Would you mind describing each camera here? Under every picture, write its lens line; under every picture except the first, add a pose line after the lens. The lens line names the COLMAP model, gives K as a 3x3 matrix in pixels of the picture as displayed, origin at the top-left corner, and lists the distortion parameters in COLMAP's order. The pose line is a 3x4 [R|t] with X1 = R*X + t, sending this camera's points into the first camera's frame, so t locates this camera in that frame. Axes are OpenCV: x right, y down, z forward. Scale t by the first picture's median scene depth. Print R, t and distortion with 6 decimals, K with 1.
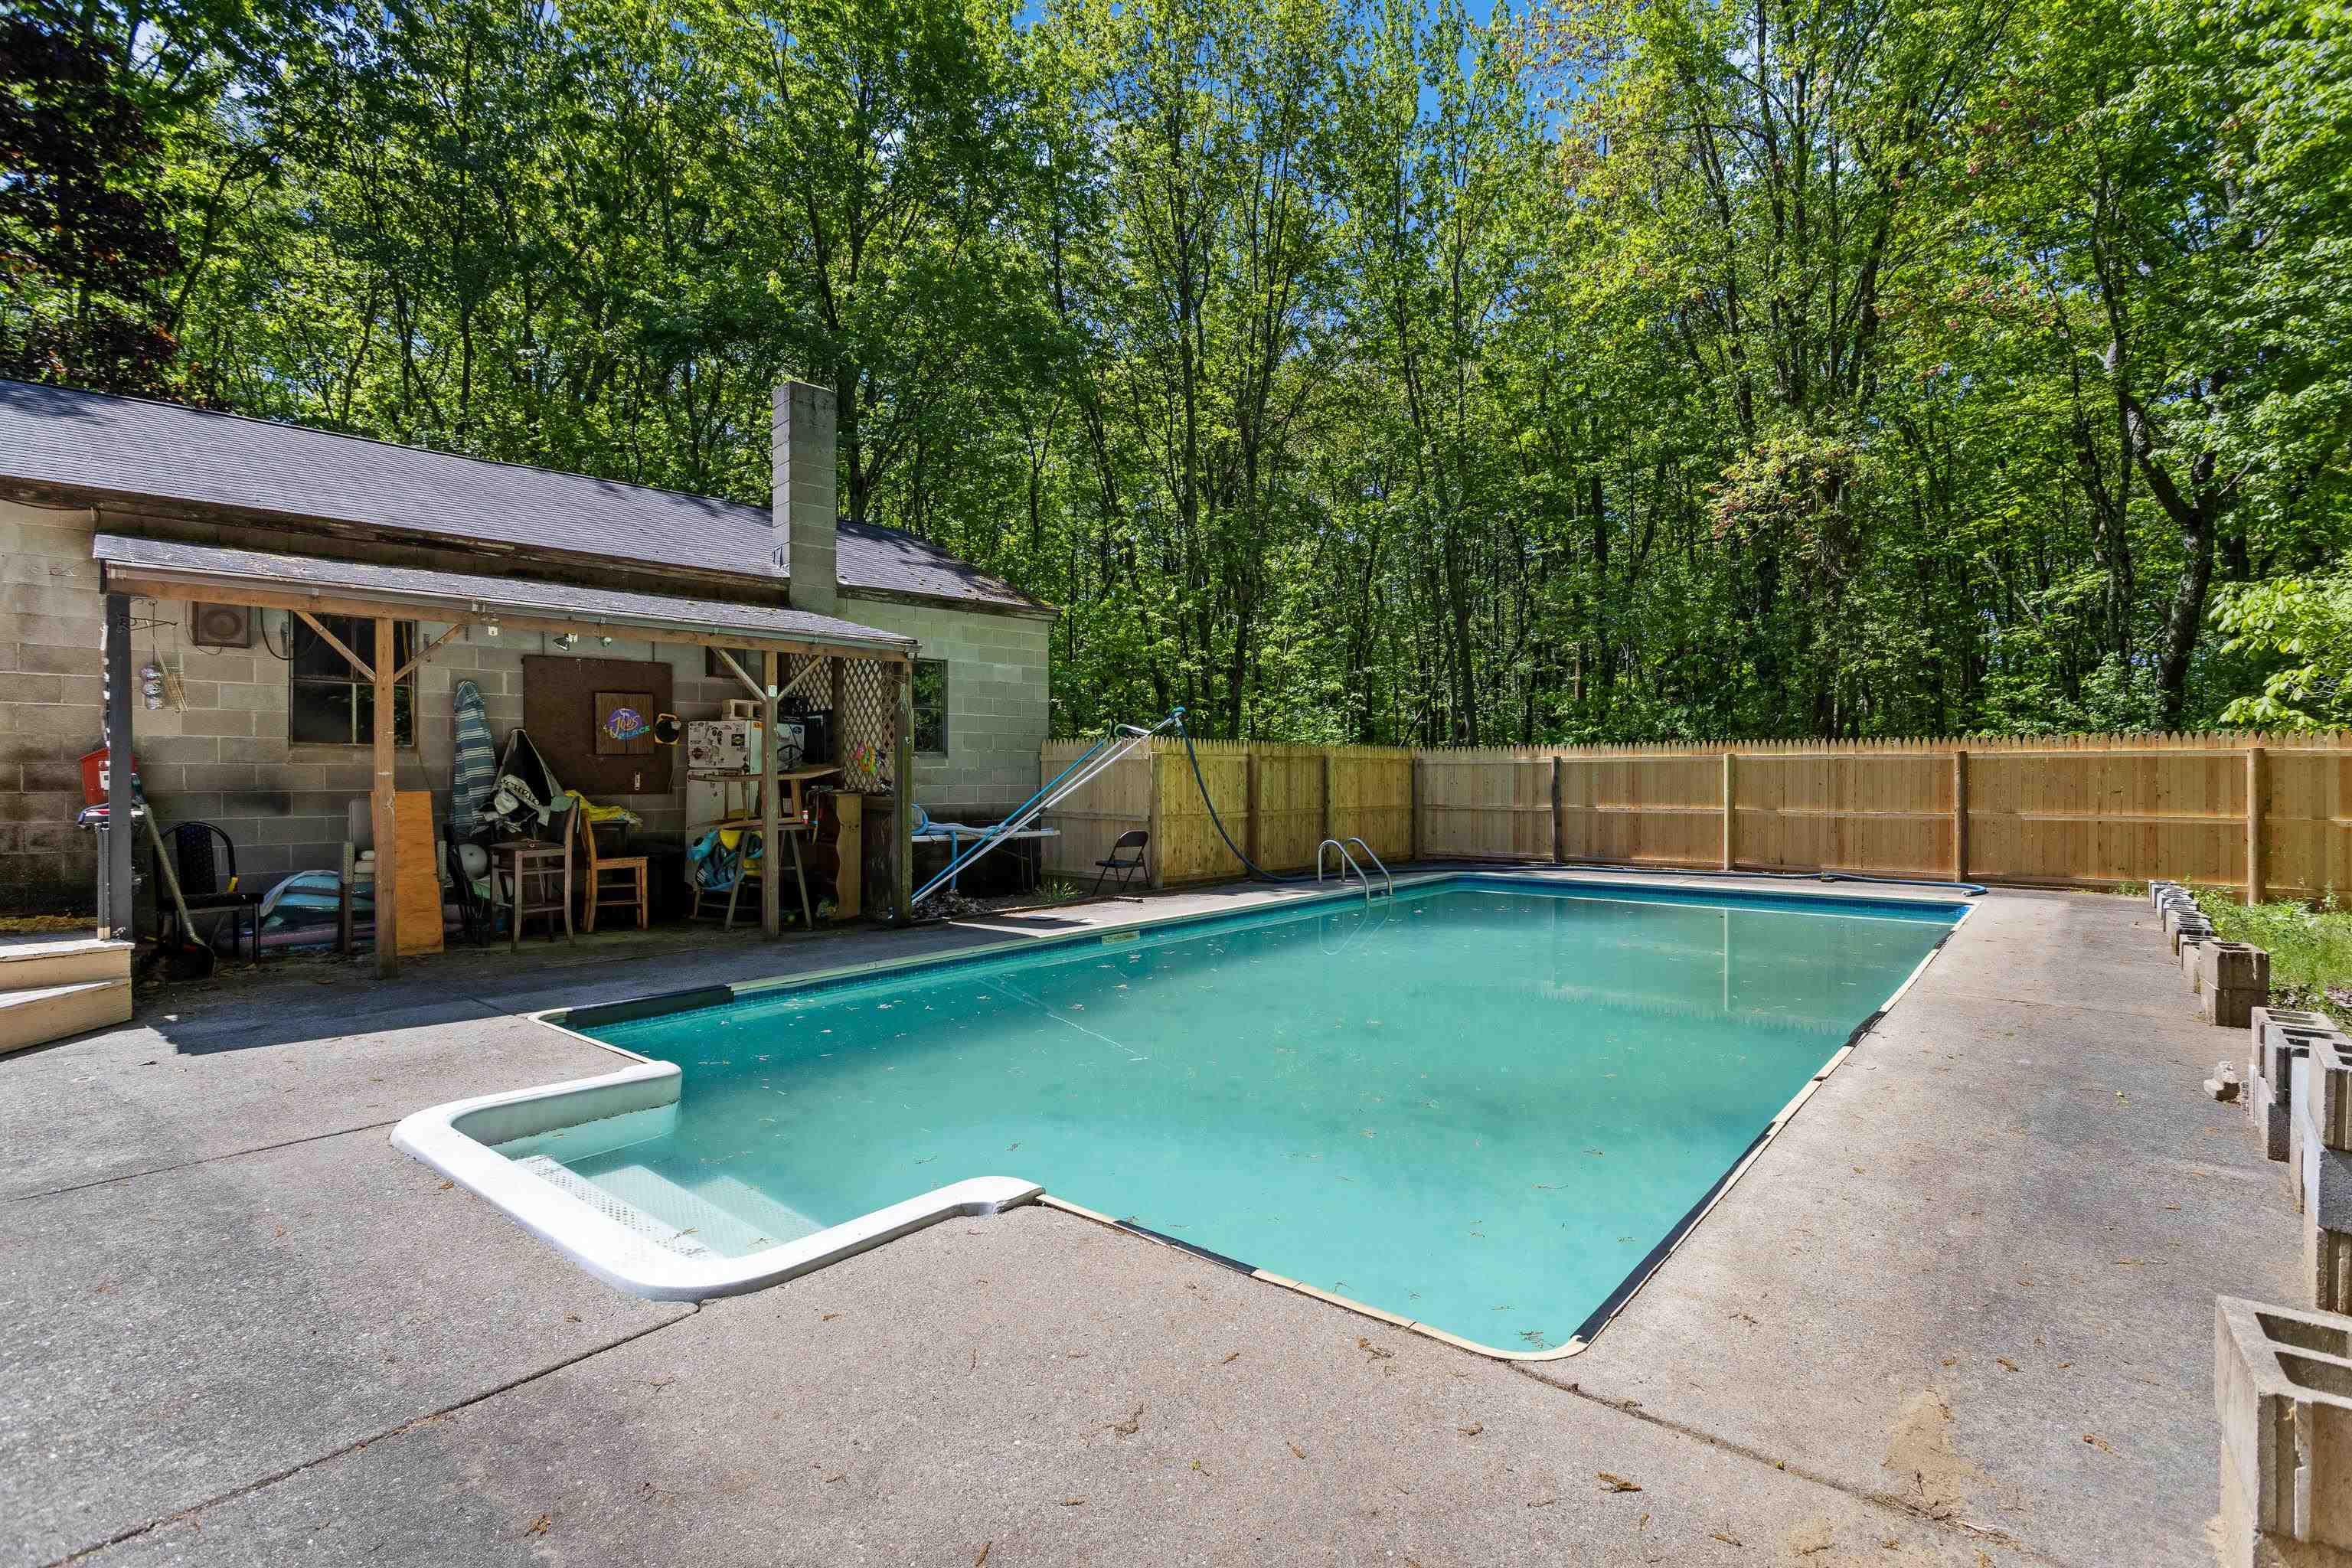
lens RADIAL K [[1104.5, 0, 1187.6], [0, 1104.5, 780.5], [0, 0, 1]] dist [-0.003215, 0.001714]
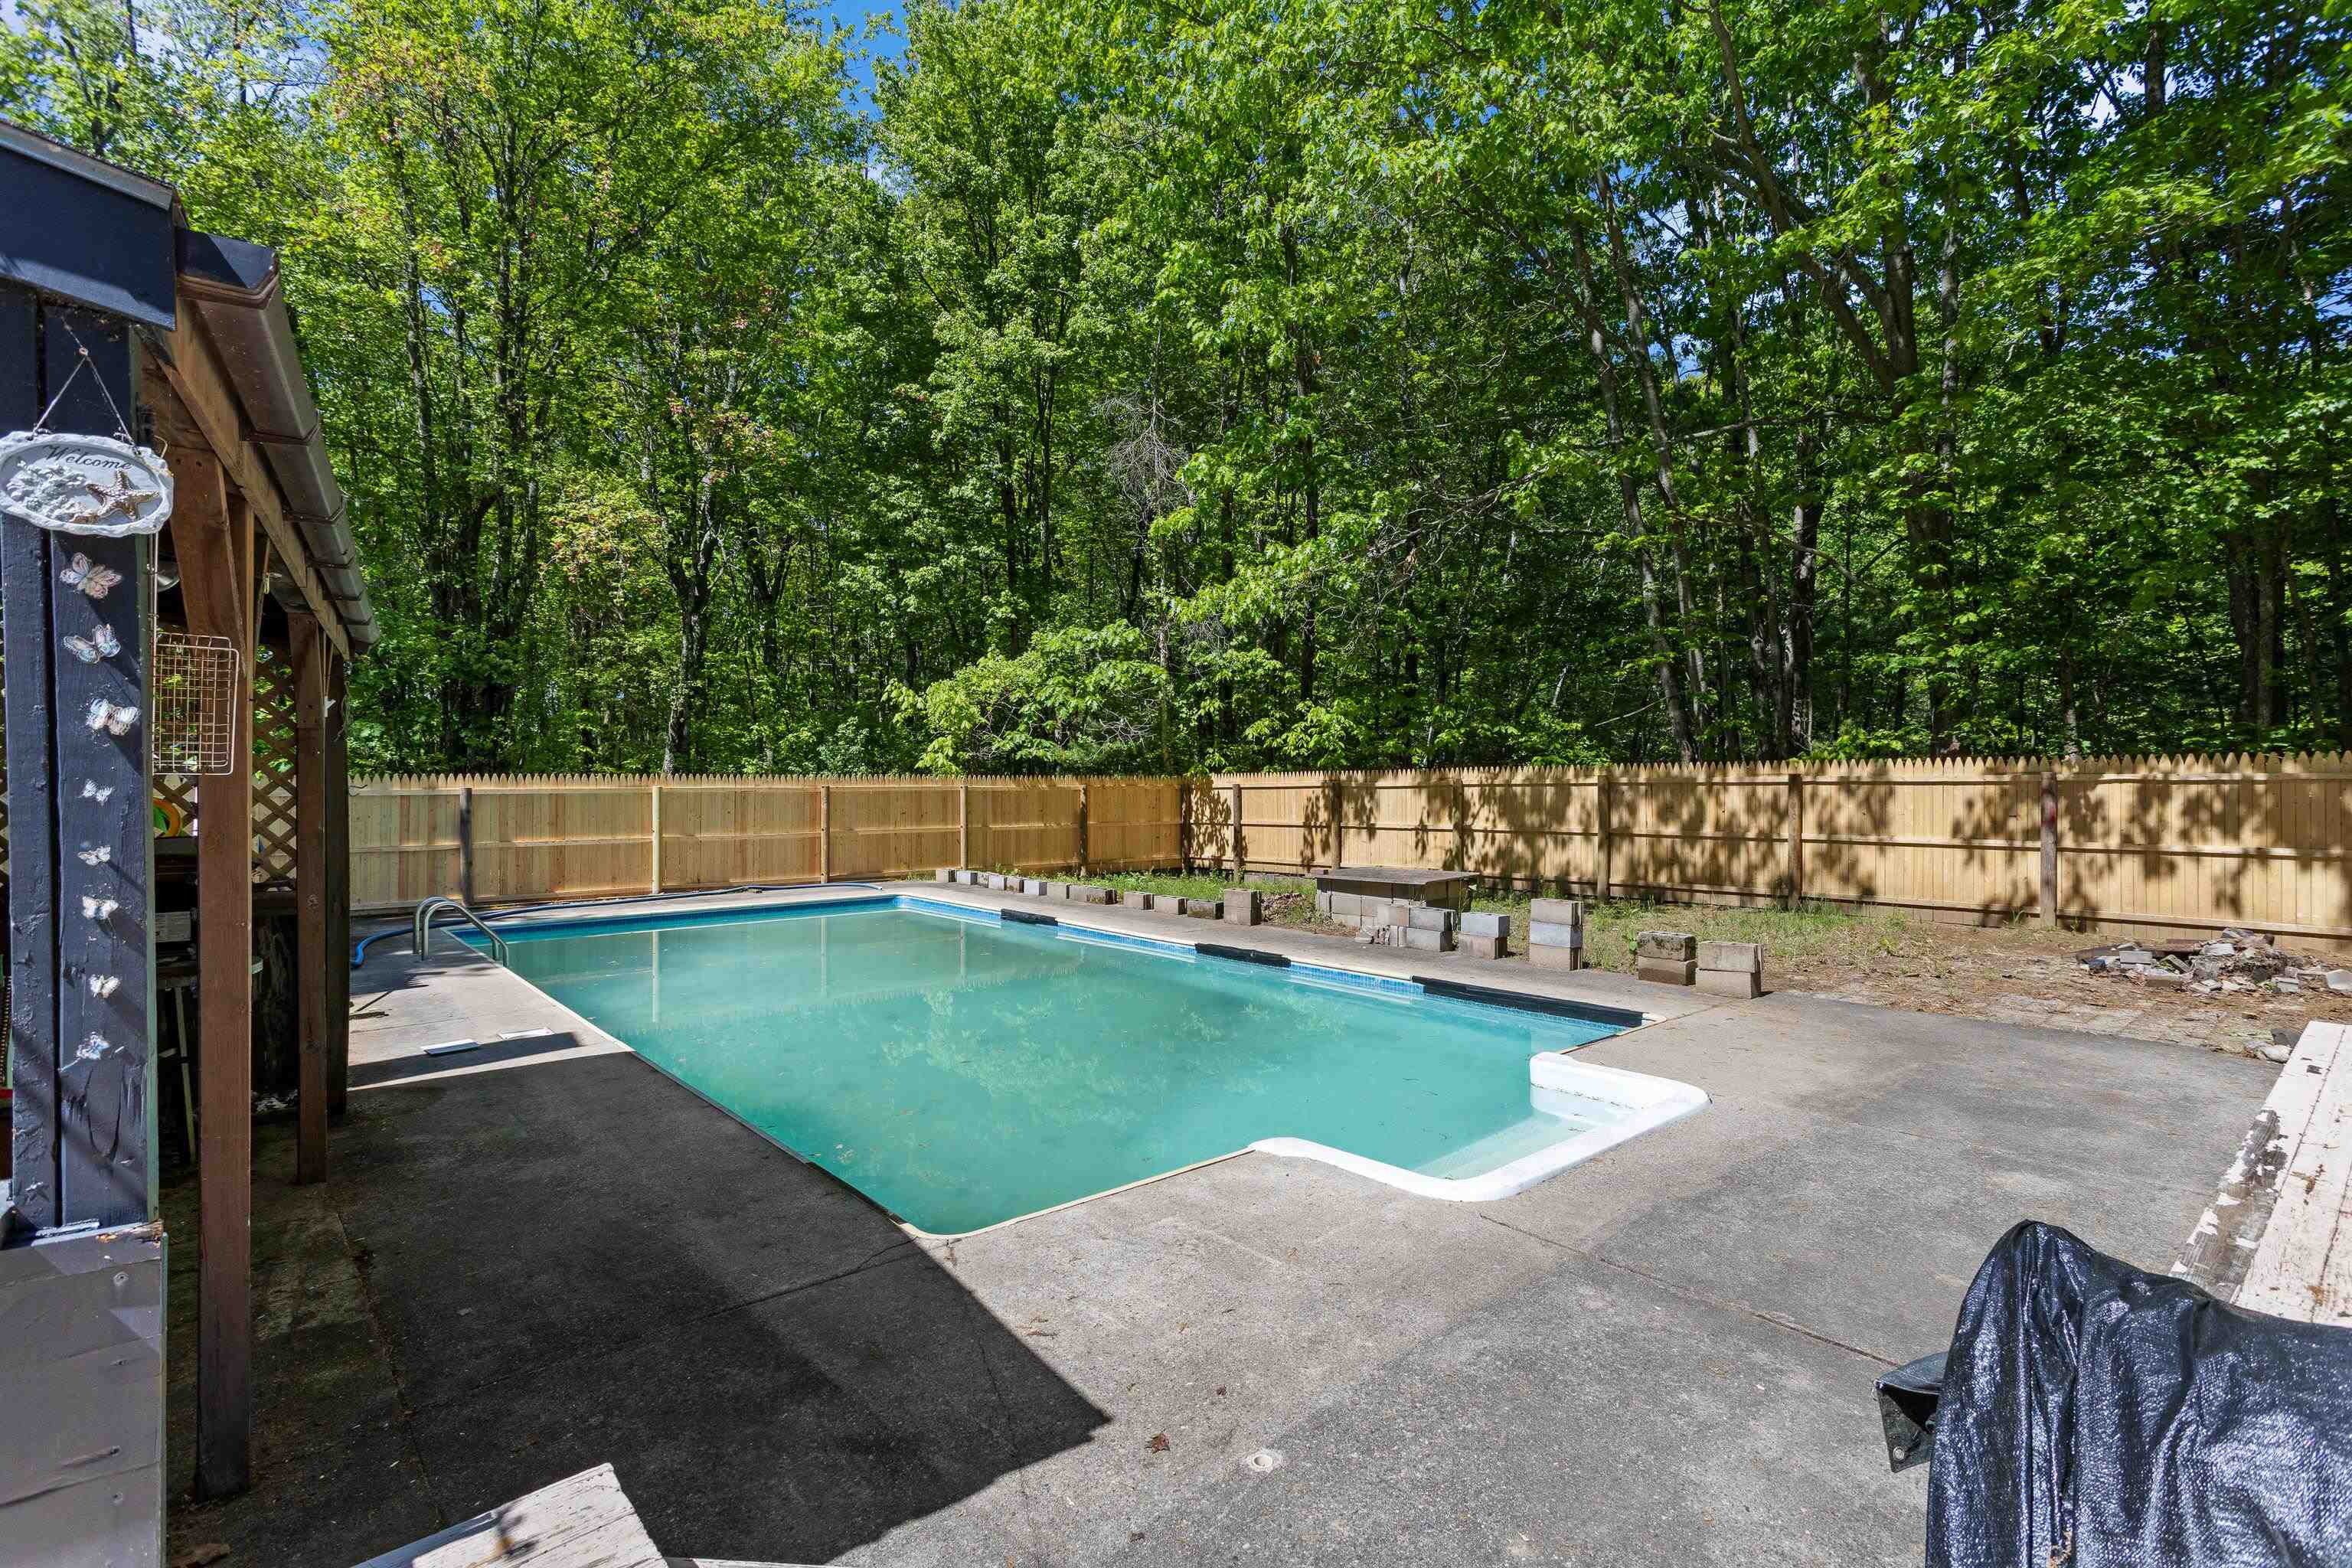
lens RADIAL K [[1104.5, 0, 1190.3], [0, 1104.5, 783.4], [0, 0, 1]] dist [-0.003215, 0.001714]
pose [[0.169826, -0.001639, 0.985473, -0.496247], [0.006530, 0.999979, 0.000537, -0.024287], [-0.985452, 0.006344, 0.169833, 0.297366]]
